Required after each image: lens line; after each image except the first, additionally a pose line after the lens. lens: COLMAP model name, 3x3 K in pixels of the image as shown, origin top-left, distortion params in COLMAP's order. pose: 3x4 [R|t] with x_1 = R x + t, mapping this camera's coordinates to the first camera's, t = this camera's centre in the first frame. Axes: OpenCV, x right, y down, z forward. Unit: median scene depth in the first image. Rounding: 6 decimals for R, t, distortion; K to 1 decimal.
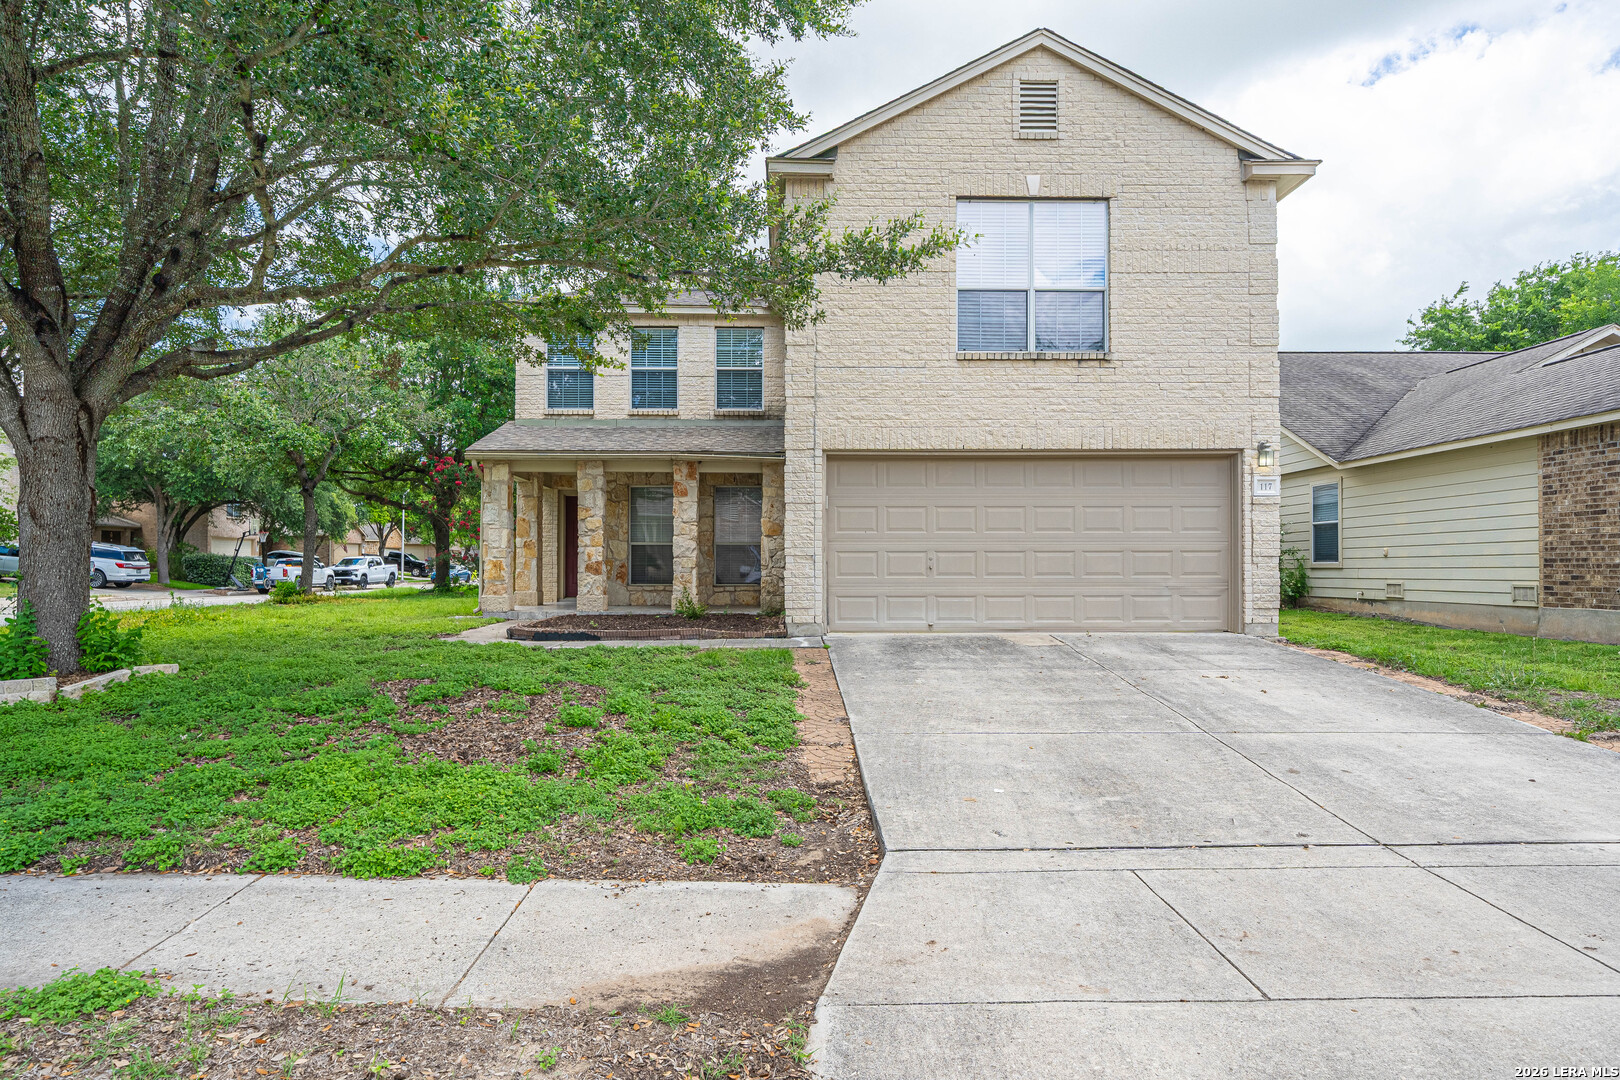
lens RADIAL K [[933.0, 0, 805.2], [0, 933.0, 558.8], [0, 0, 1]] dist [-0.000385, 0.000340]
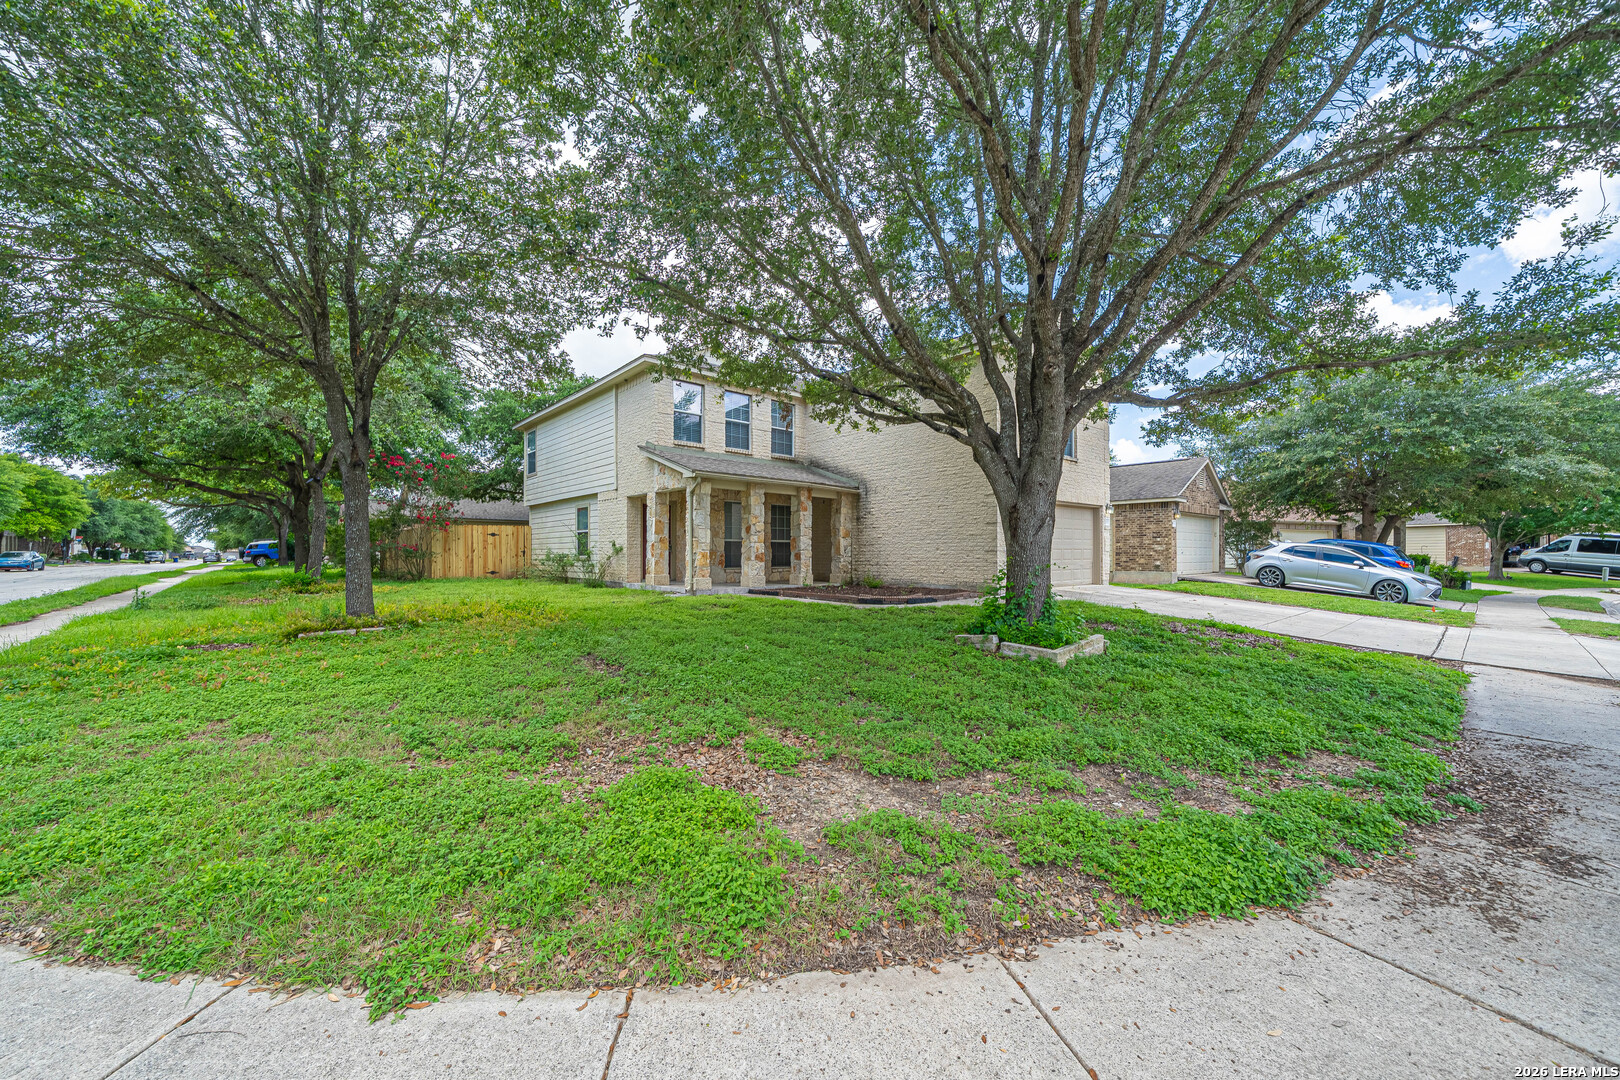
lens RADIAL K [[582.1, 0, 795.5], [0, 582.1, 549.7], [0, 0, 1]] dist [-0.002171, -0.000087]
pose [[0.772844, 0.003701, 0.634585, -0.676099], [-0.006314, 0.999978, 0.001858, -0.003623], [-0.634565, -0.005443, 0.772851, 0.232340]]
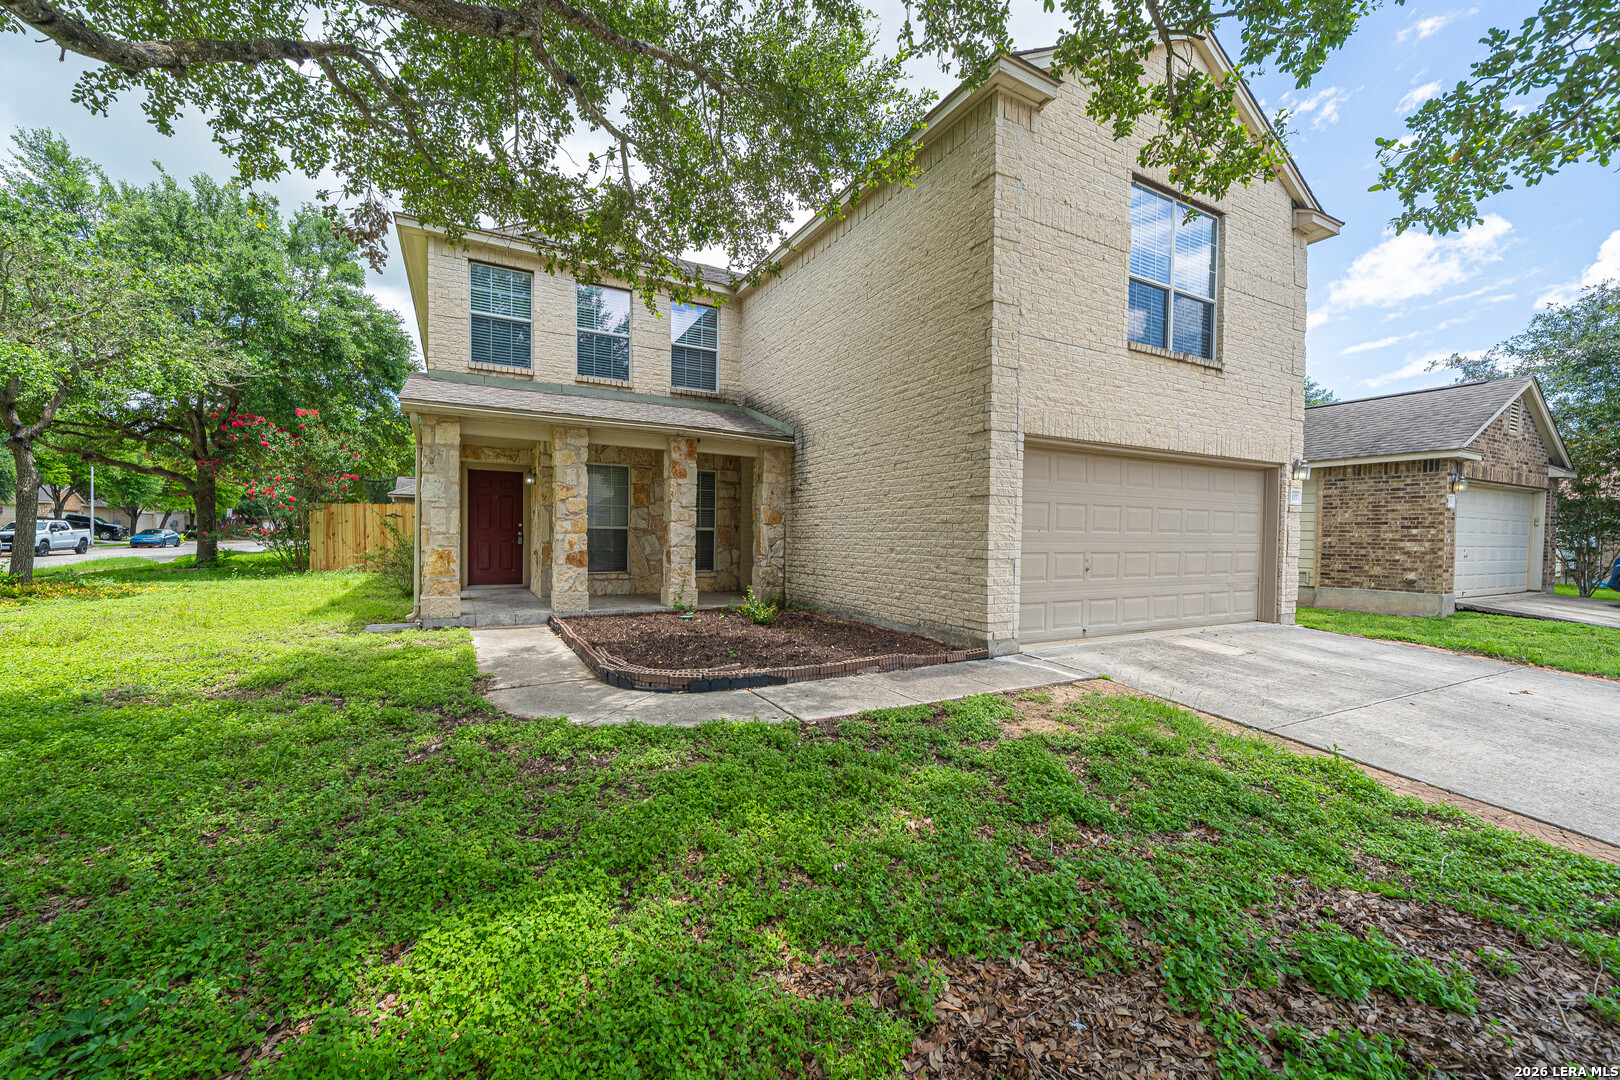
lens RADIAL K [[620.7, 0, 795.5], [0, 620.7, 551.4], [0, 0, 1]] dist [-0.003006, -0.000143]
pose [[0.893077, -0.001001, 0.449903, -0.267655], [-0.016224, 0.999275, 0.034429, -0.016880], [-0.449611, -0.038047, 0.892414, 0.376217]]
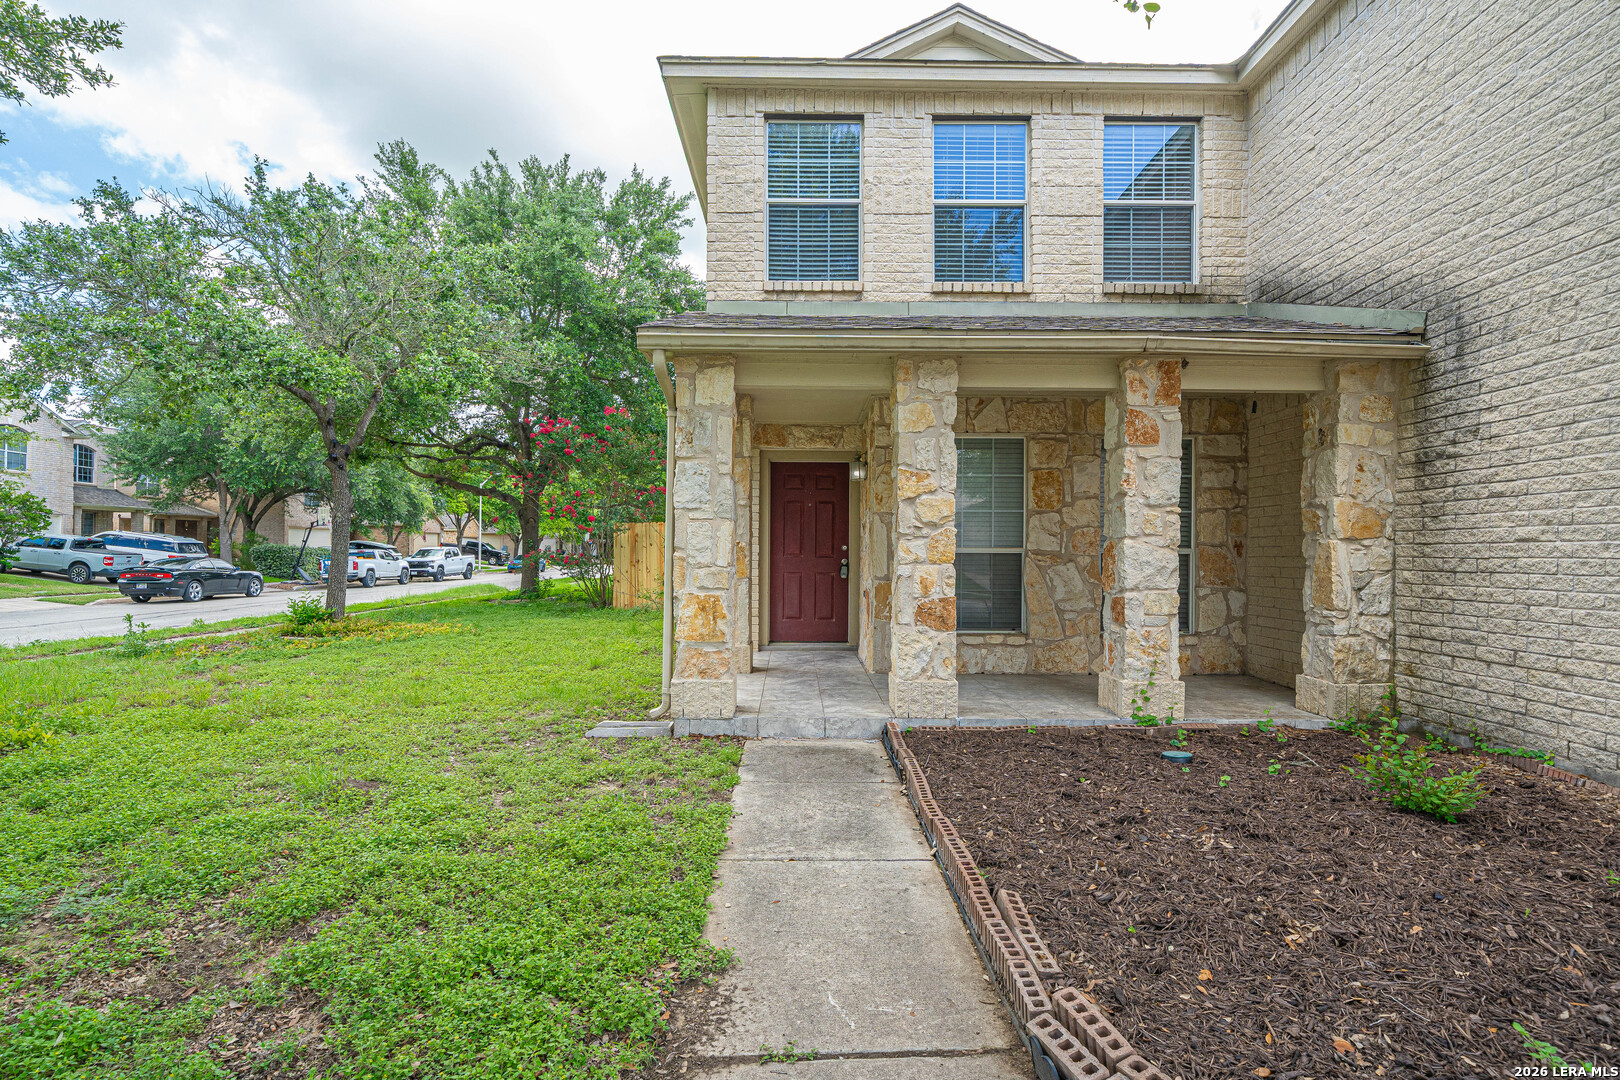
lens RADIAL K [[799.7, 0, 806.7], [0, 799.7, 554.0], [0, 0, 1]] dist [0.001908, 0.000245]
pose [[0.999813, 0.004048, -0.018929, -0.247439], [-0.003851, 0.999938, 0.010423, -0.018561], [0.018970, -0.010348, 0.999766, 0.568265]]
